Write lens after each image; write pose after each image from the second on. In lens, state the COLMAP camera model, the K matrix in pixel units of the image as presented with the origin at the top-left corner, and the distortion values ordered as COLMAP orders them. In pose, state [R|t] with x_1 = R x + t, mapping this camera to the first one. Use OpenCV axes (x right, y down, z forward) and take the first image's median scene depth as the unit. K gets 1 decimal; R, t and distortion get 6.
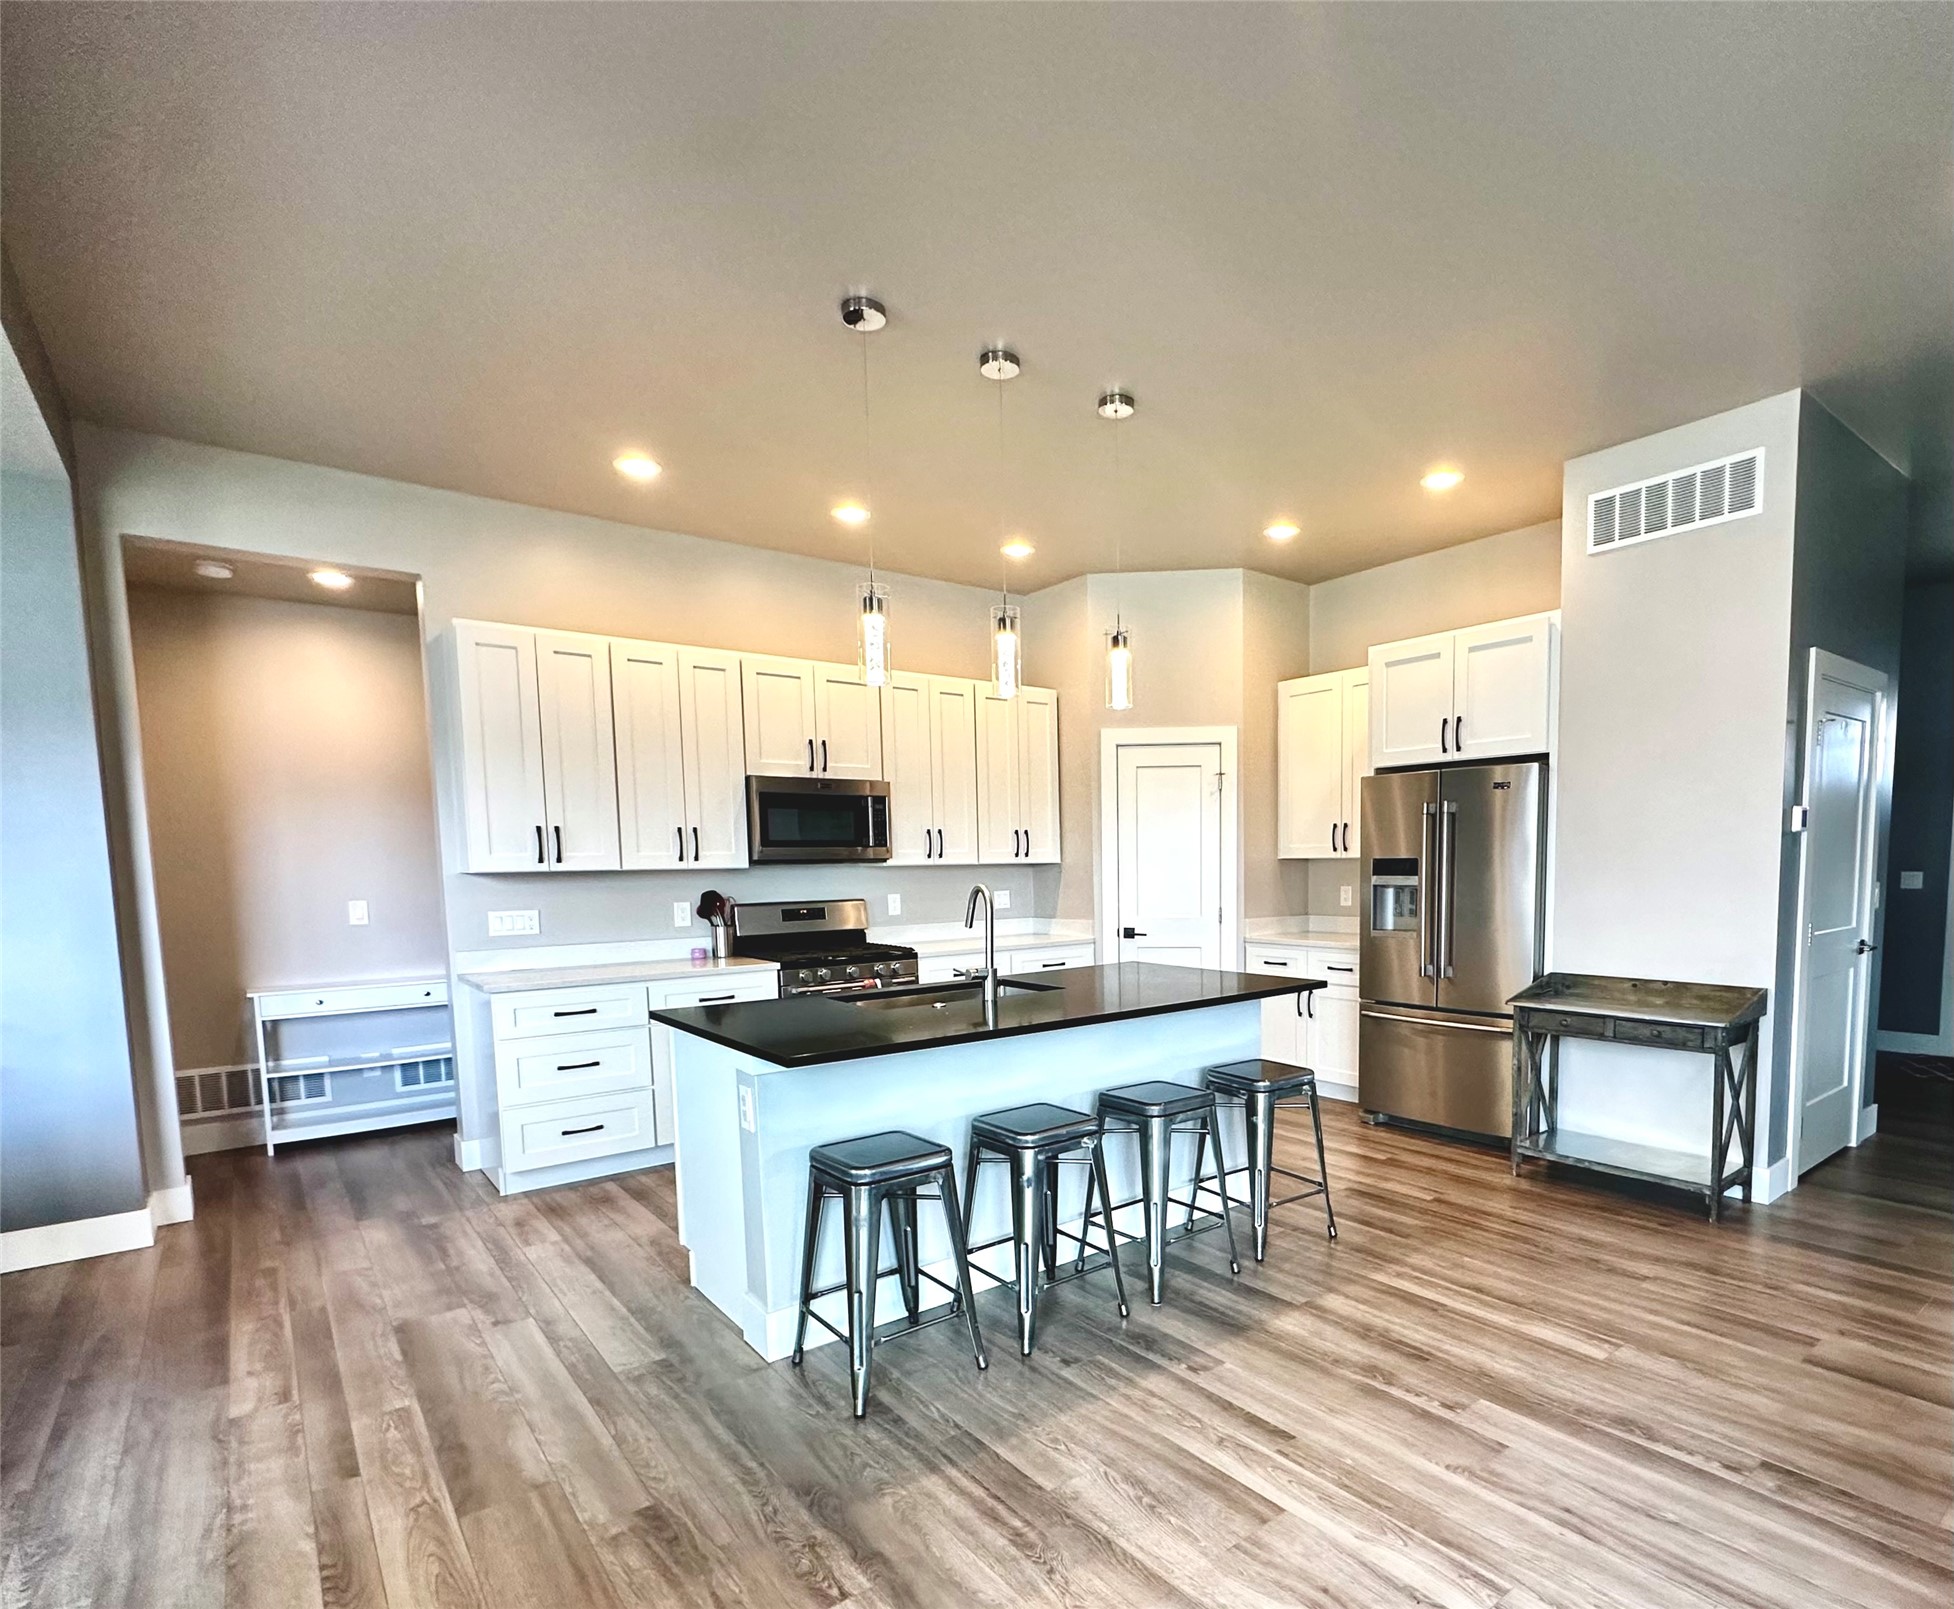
lens RADIAL K [[1022.5, 0, 1089.8], [0, 1022.5, 958.8], [0, 0, 1]] dist [-0.000162, -0.000452]
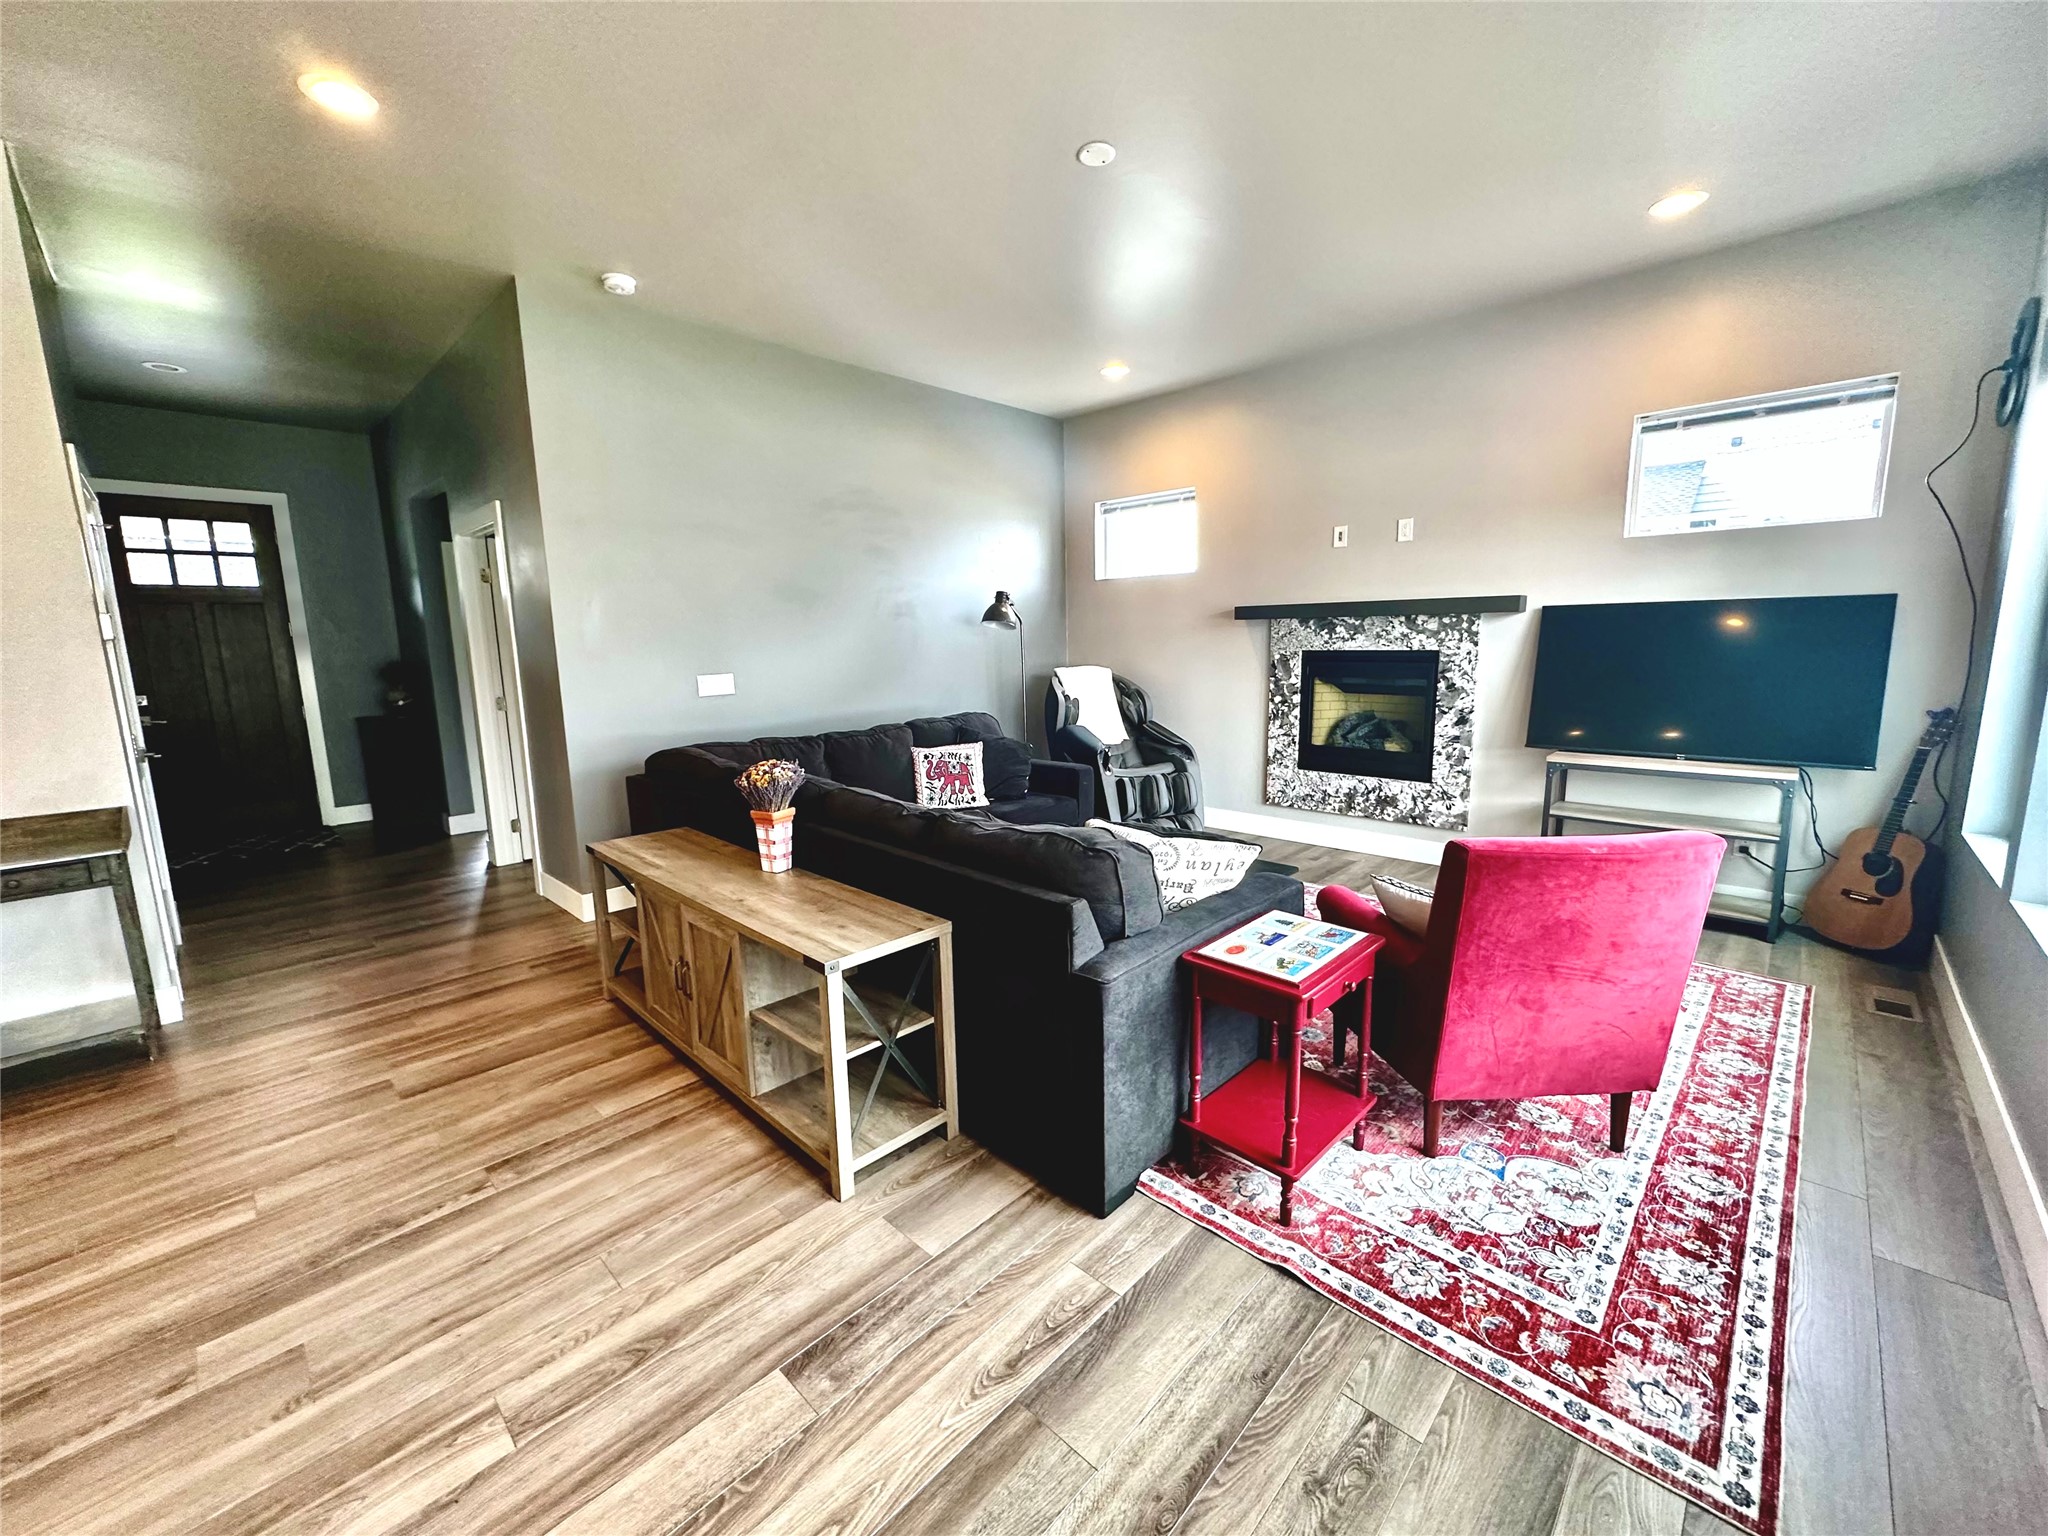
lens RADIAL K [[814.2, 0, 1024.0], [0, 814.2, 768.0], [0, 0, 1]] dist [-0.002364, 0.000277]
pose [[-0.107606, -0.142935, 0.983865, -0.139997], [0.119078, 0.980634, 0.155489, -0.020329], [-0.987037, 0.133888, -0.088502, 0.203204]]
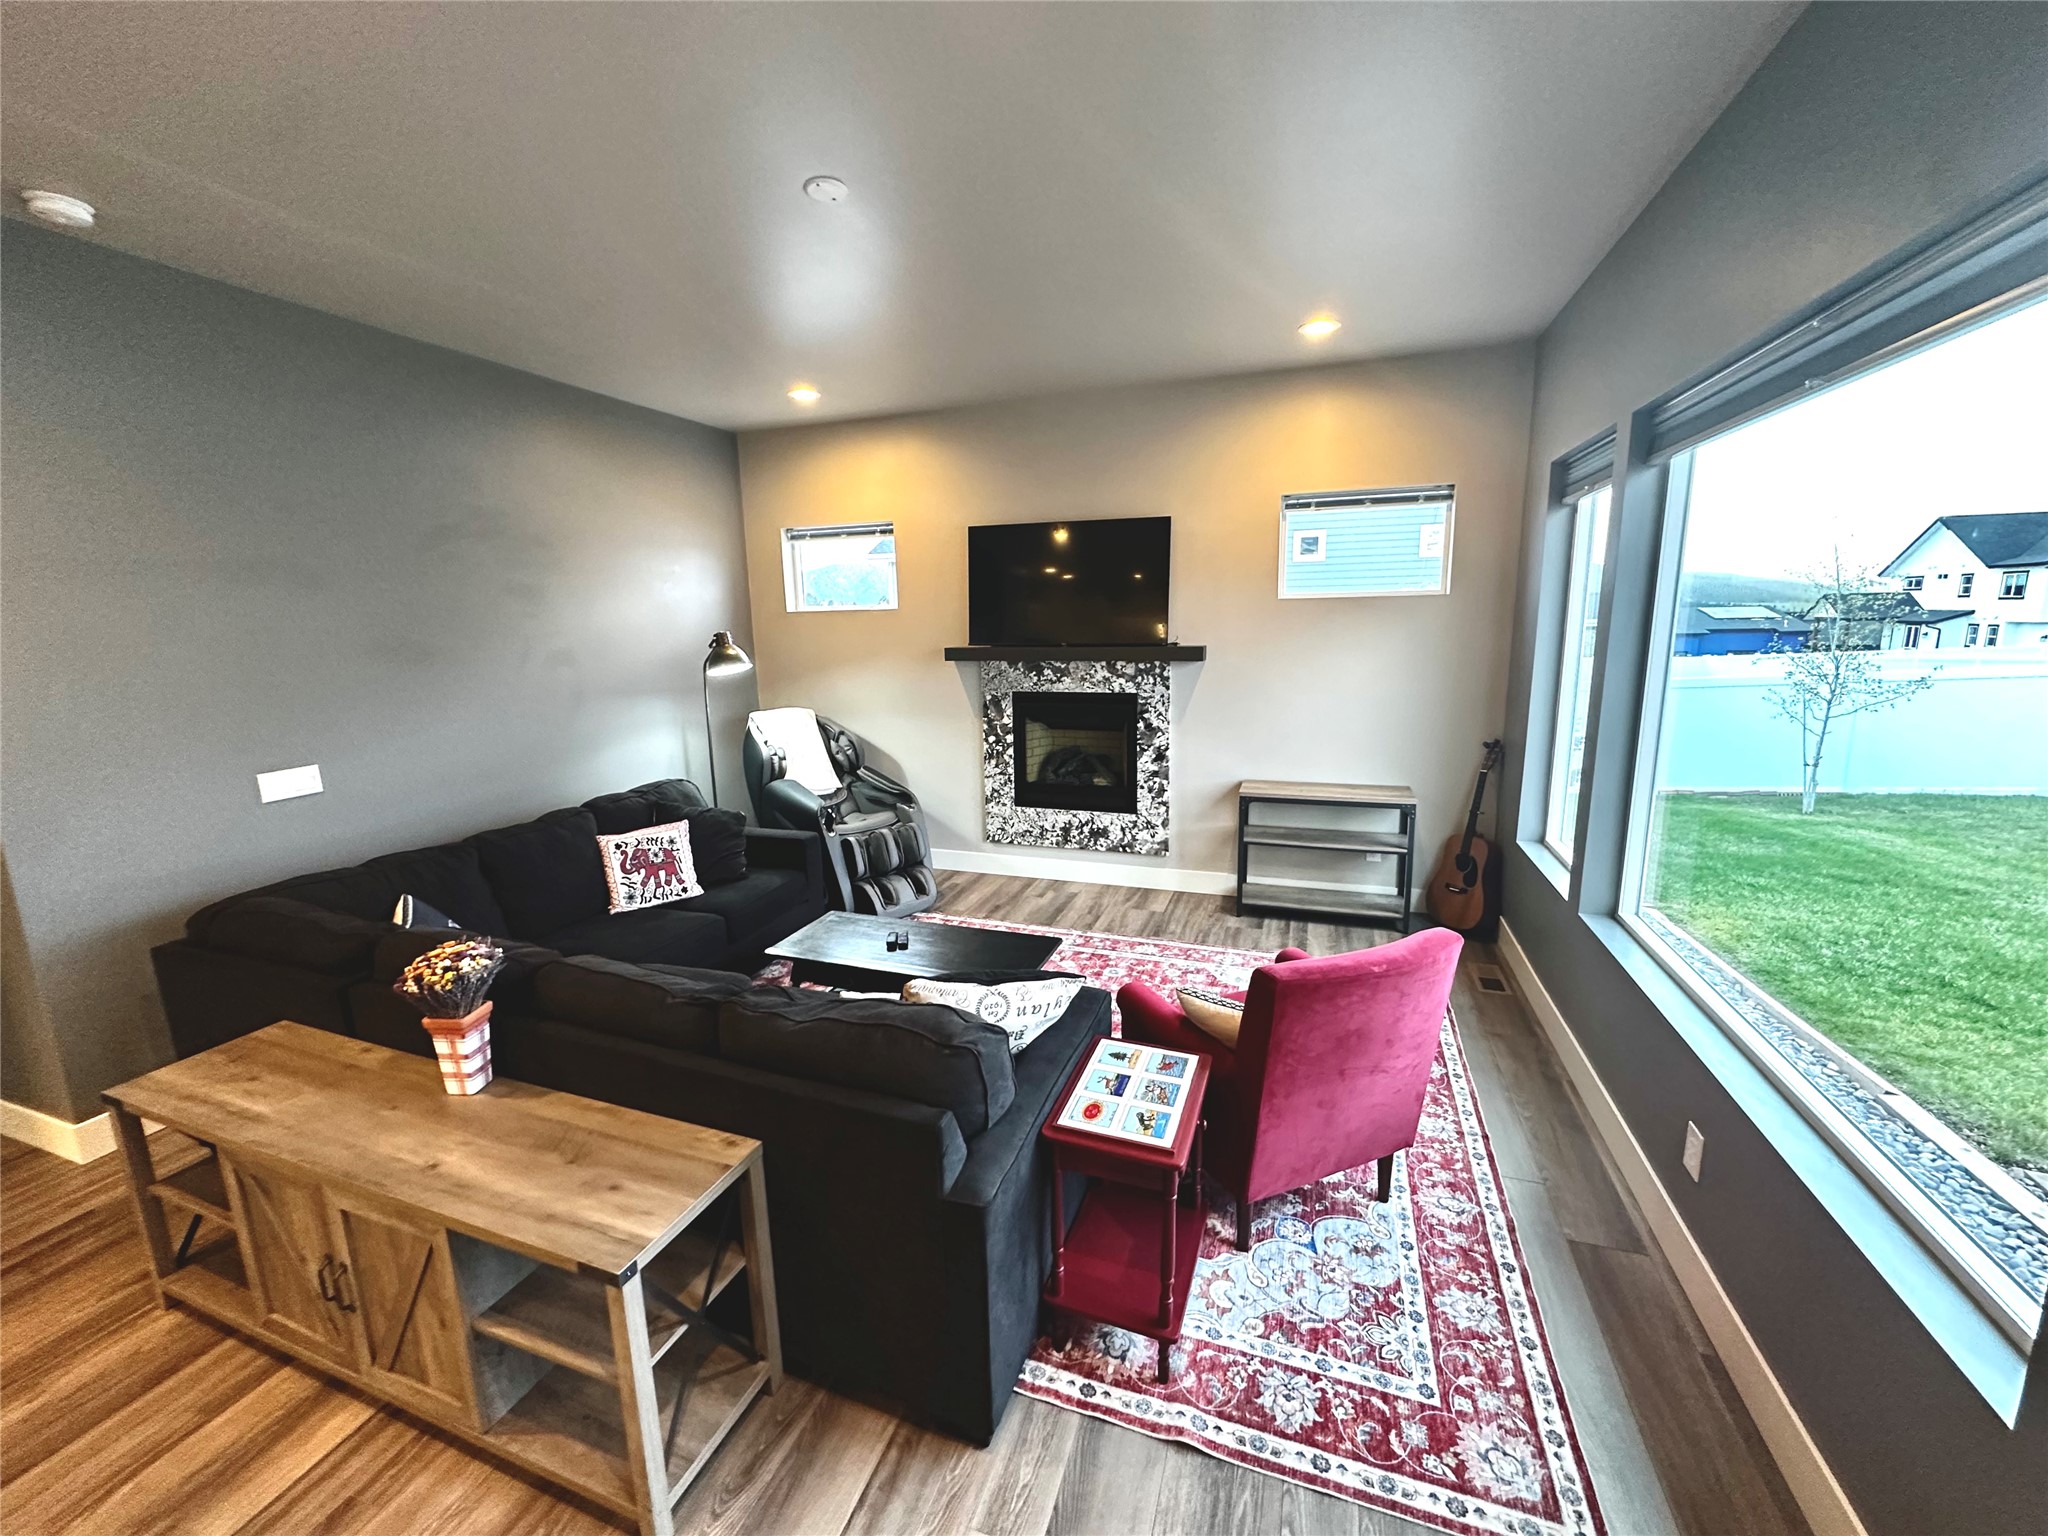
lens RADIAL K [[814.2, 0, 1024.0], [0, 814.2, 768.0], [0, 0, 1]] dist [-0.002364, 0.000277]
pose [[-0.506185, -0.135876, 0.851654, -0.048897], [0.114420, 0.968201, 0.222476, -0.108456], [-0.854801, 0.210060, -0.474542, 0.255128]]
